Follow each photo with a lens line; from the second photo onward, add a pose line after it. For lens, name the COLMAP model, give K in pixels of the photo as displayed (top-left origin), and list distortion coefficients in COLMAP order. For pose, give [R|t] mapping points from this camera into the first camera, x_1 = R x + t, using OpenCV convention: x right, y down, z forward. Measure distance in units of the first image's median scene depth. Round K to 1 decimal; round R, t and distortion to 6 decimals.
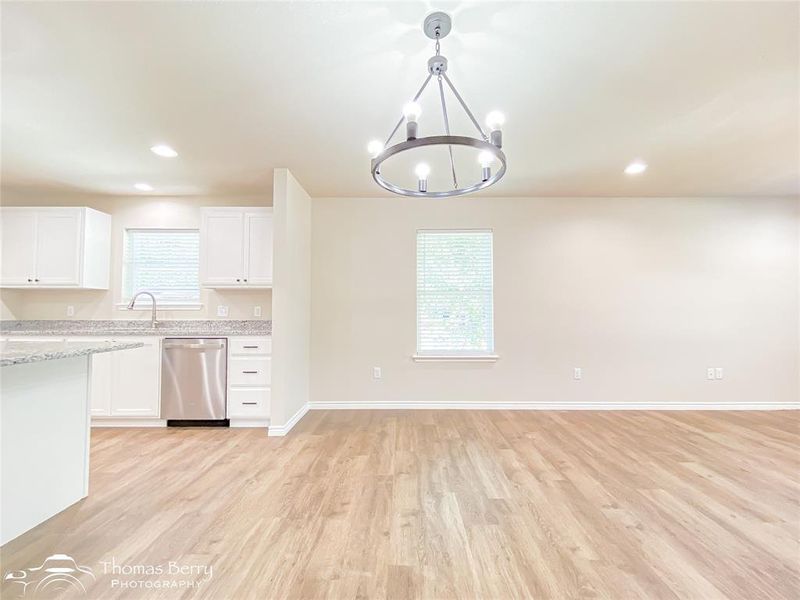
lens RADIAL K [[338.9, 0, 402.1], [0, 338.9, 299.9], [0, 0, 1]] dist [0.001673, -0.001023]
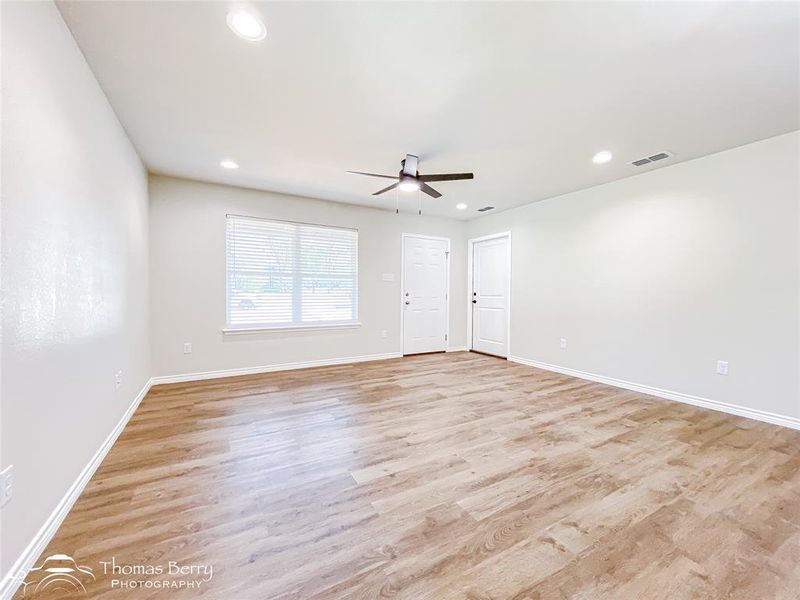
lens RADIAL K [[327.8, 0, 401.3], [0, 327.8, 300.4], [0, 0, 1]] dist [0.009362, -0.002826]
pose [[-0.499929, -0.024208, 0.865728, 0.094201], [-0.037214, 0.999286, 0.006453, 0.039261], [-0.865267, -0.028991, -0.500473, 1.024083]]
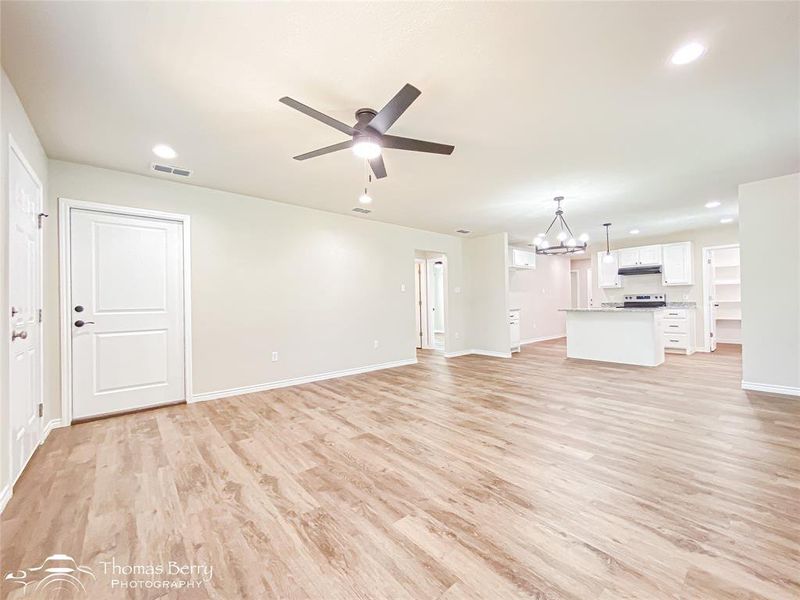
lens RADIAL K [[327.8, 0, 401.6], [0, 327.8, 302.9], [0, 0, 1]] dist [0.009362, -0.002826]
pose [[-0.760239, 0.013543, -0.649502, 1.430482], [0.039676, 0.998884, -0.025612, 0.043568], [0.648430, -0.045241, -0.759928, 1.075381]]
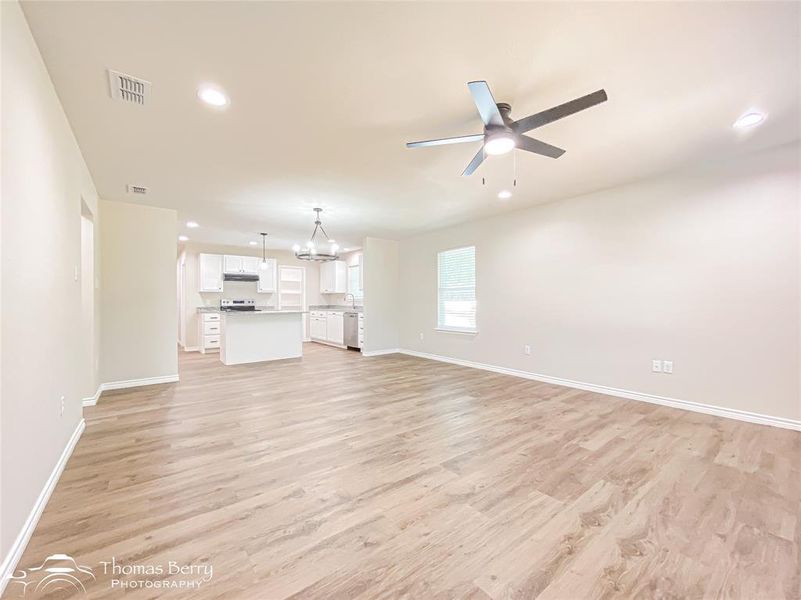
lens RADIAL K [[328.2, 0, 404.4], [0, 328.2, 303.0], [0, 0, 1]] dist [0.009362, -0.002826]
pose [[0.622783, 0.000366, -0.782395, 1.439793], [0.030053, 0.999251, 0.024390, -0.002352], [0.781817, -0.038703, 0.622305, -0.139029]]
